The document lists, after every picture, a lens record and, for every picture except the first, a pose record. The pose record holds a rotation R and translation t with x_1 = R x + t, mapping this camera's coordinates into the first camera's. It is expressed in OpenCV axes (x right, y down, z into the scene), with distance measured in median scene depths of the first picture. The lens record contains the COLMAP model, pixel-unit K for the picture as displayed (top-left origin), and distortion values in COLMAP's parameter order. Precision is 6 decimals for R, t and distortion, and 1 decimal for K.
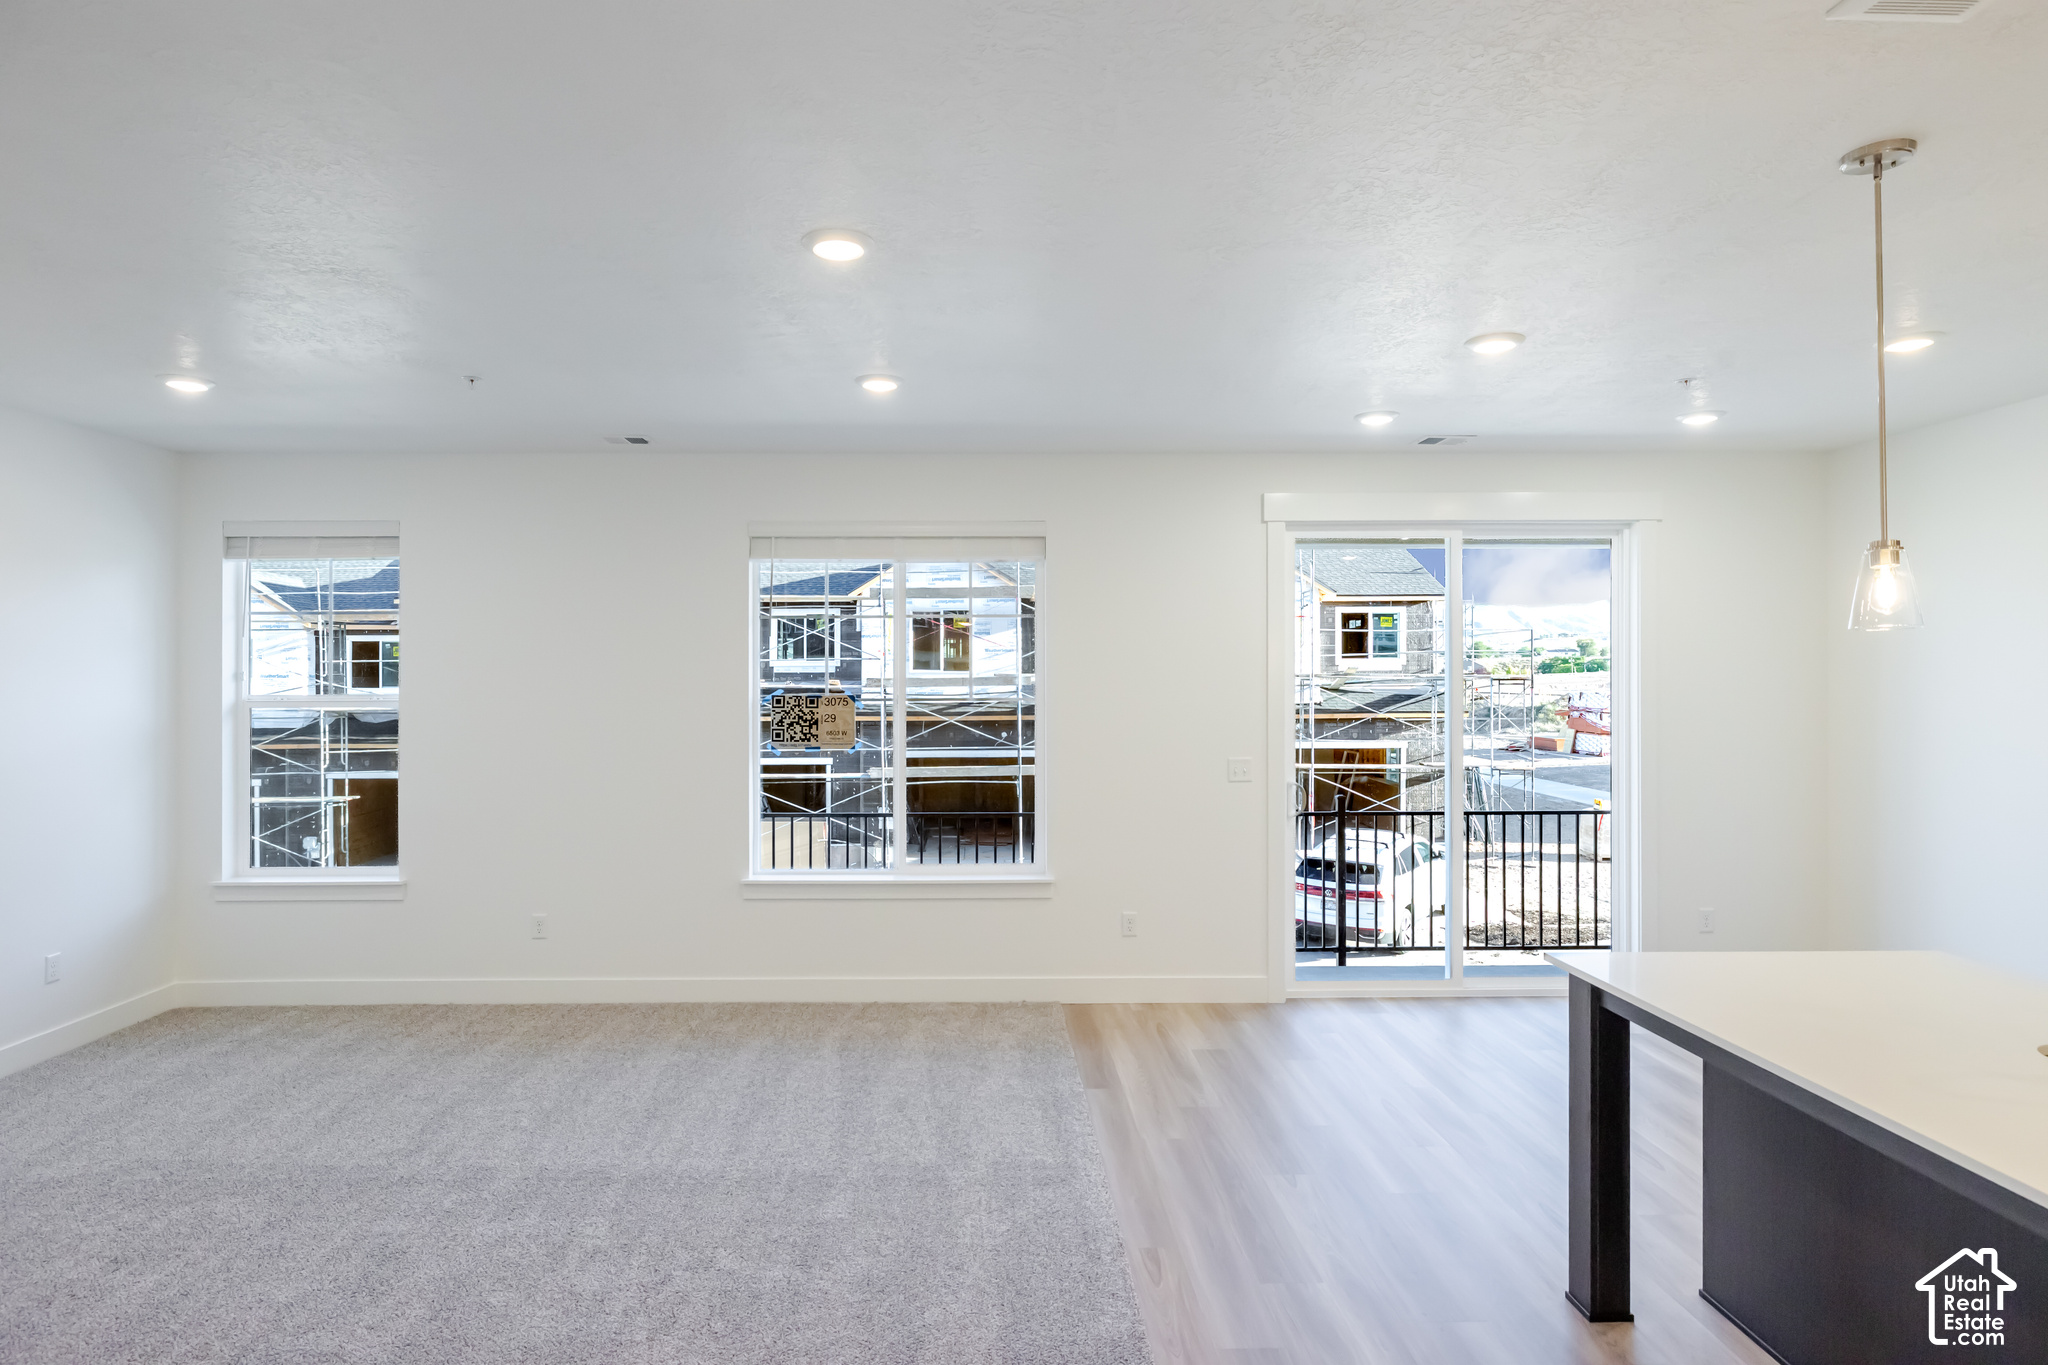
lens RADIAL K [[1103.7, 0, 1009.8], [0, 1103.7, 677.6], [0, 0, 1]] dist [-0.000042, -0.000615]
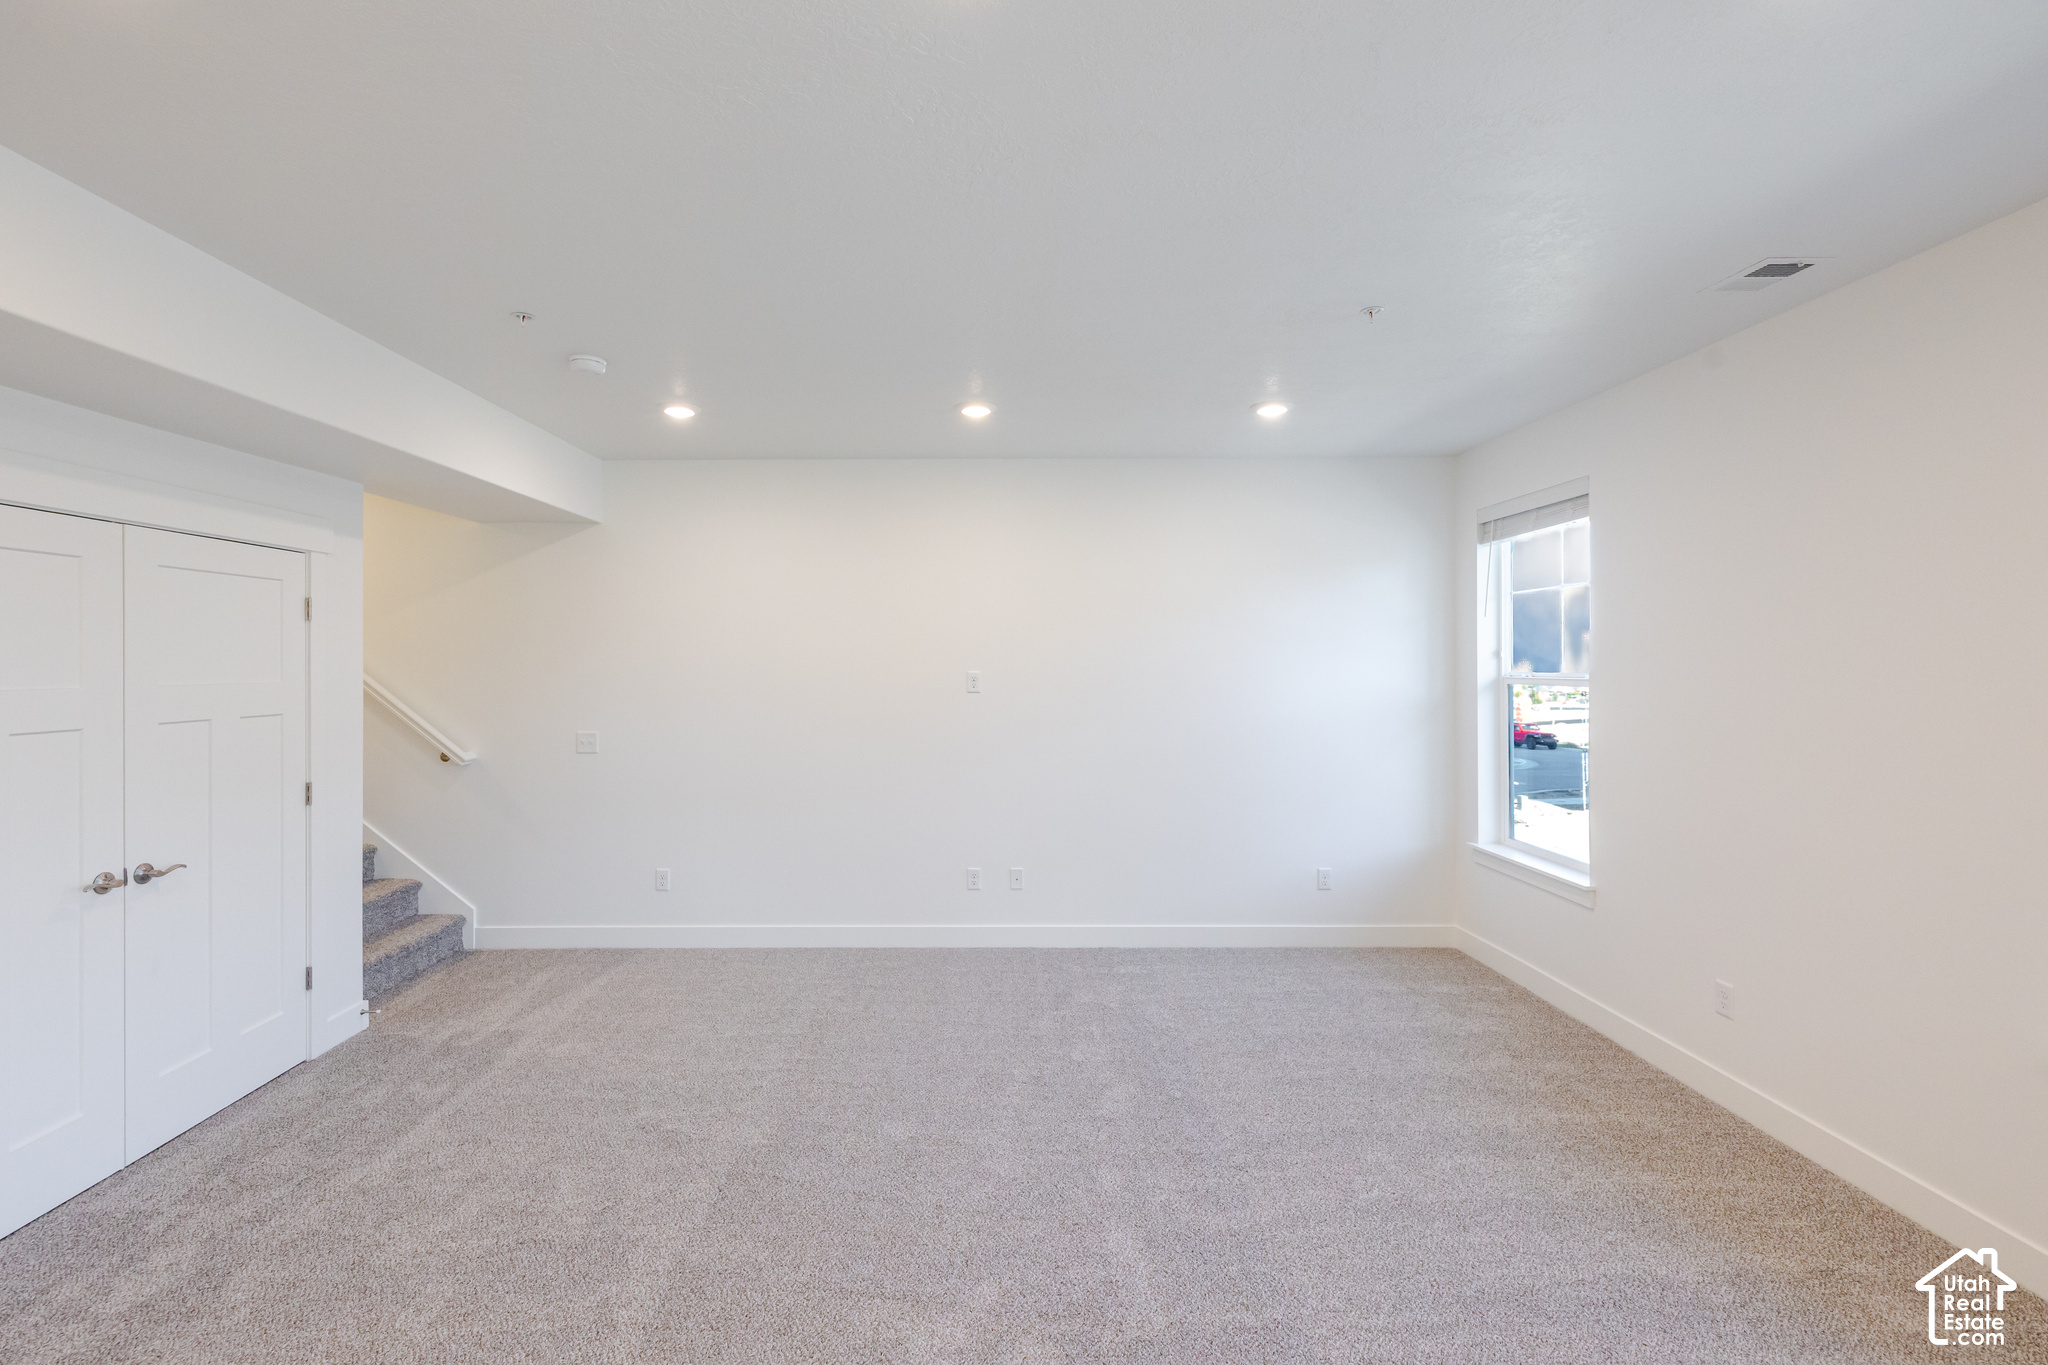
lens RADIAL K [[883.3, 0, 935.0], [0, 883.3, 657.1], [0, 0, 1]] dist [0.001167, 0.000447]
pose [[-0.031928, -0.002385, -0.999487, 0.181639], [0.003241, 0.999992, -0.002490, 0.002972], [0.999485, -0.003318, -0.031920, 0.553205]]
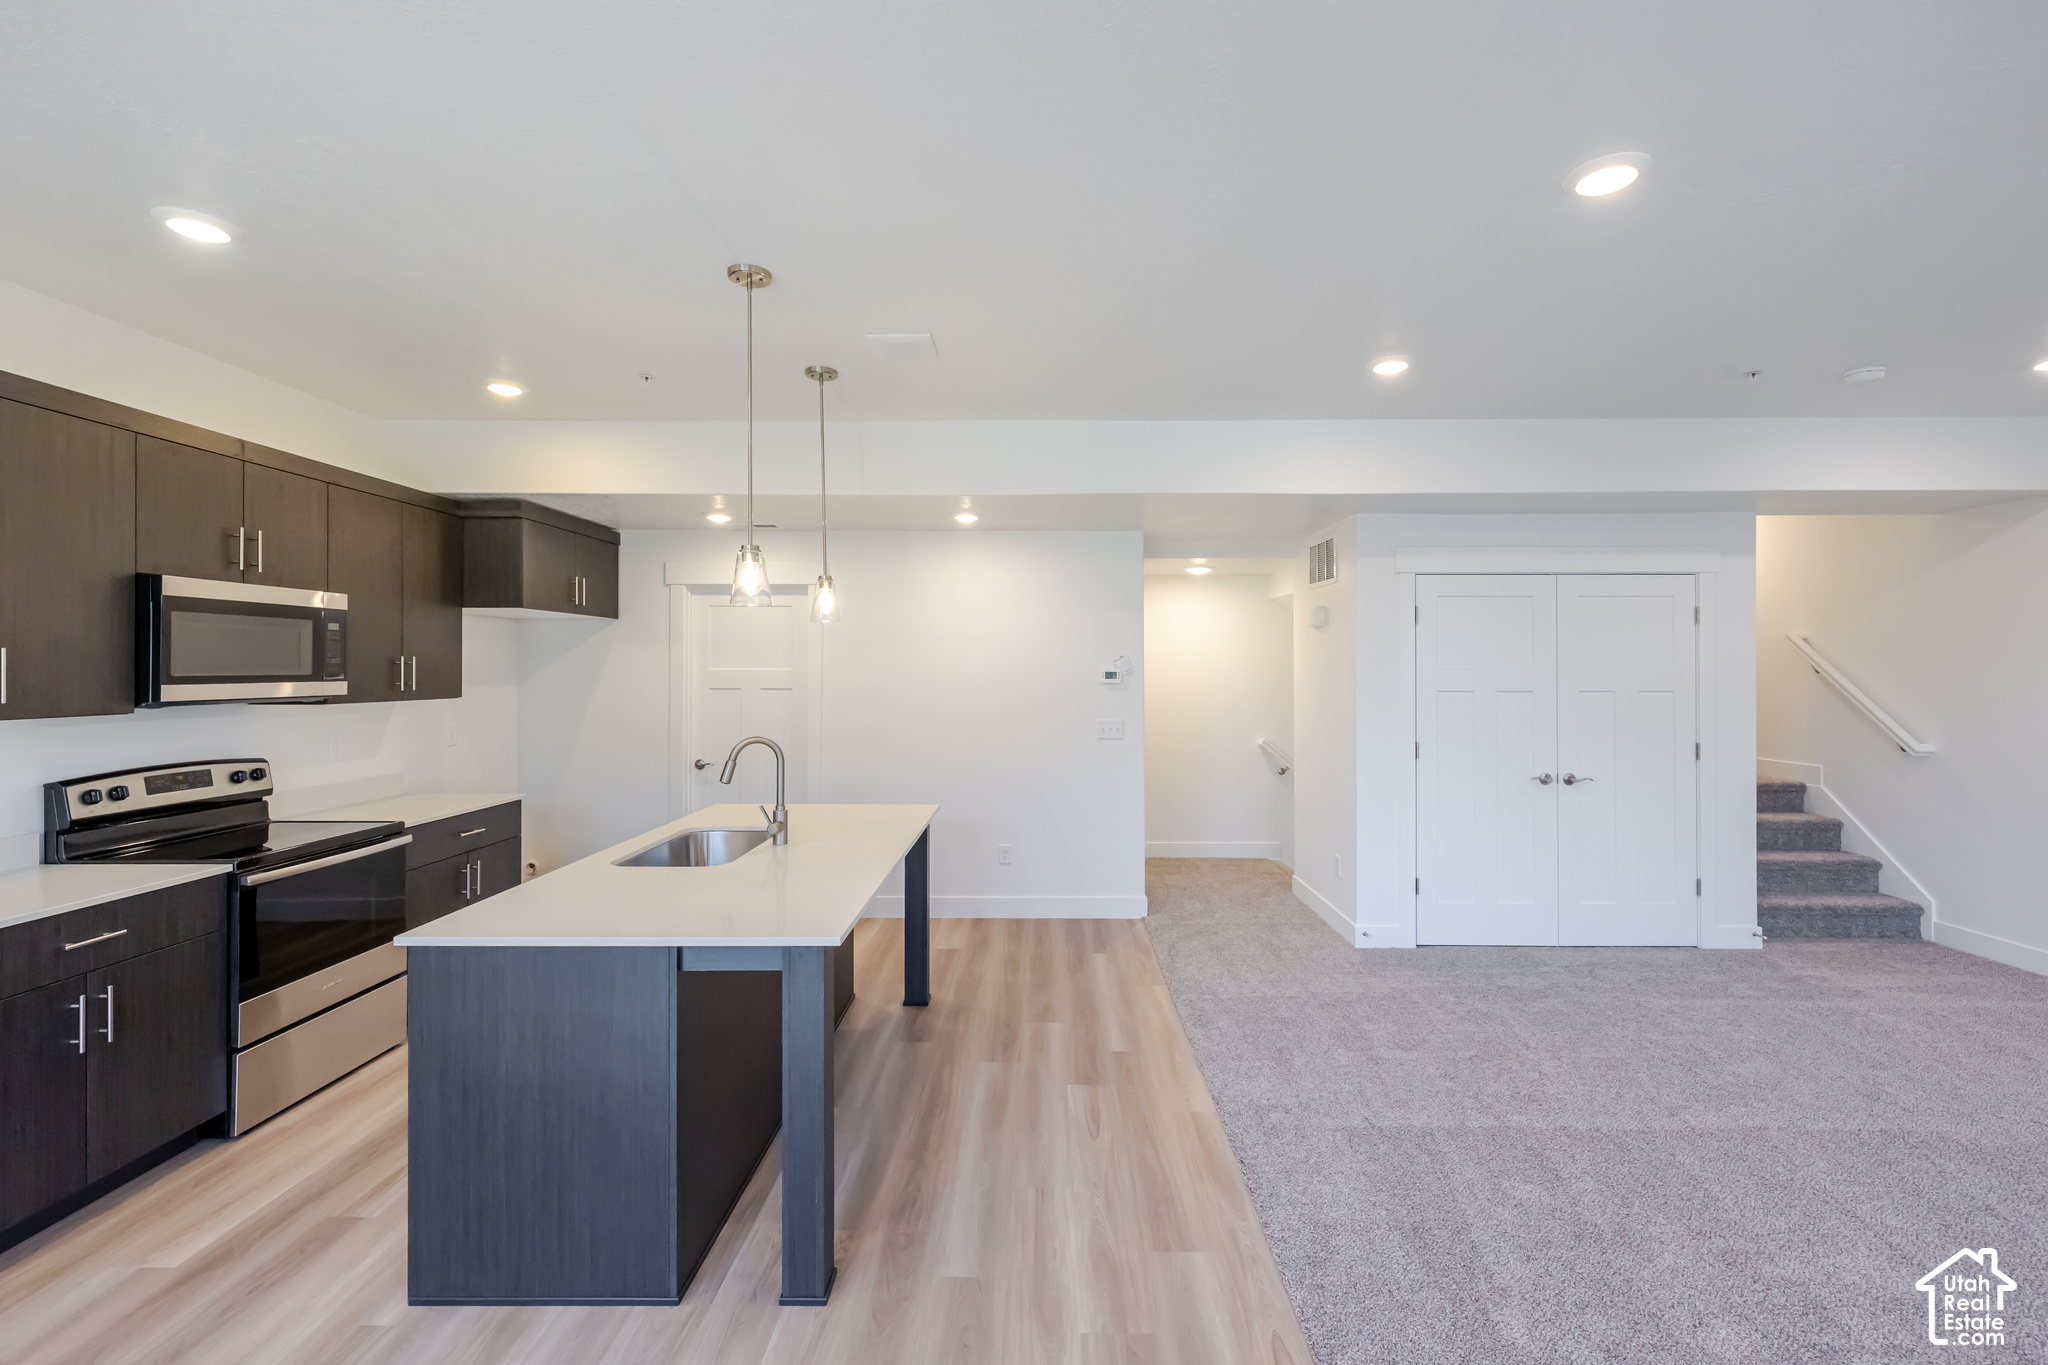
lens RADIAL K [[883.3, 0, 1043.7], [0, 883.3, 662.3], [0, 0, 1]] dist [0.001167, 0.000447]
pose [[-0.999464, 0.002263, 0.032666, 0.169508], [0.002012, 0.999968, -0.007693, 0.017556], [-0.032682, -0.007624, -0.999437, 0.993576]]
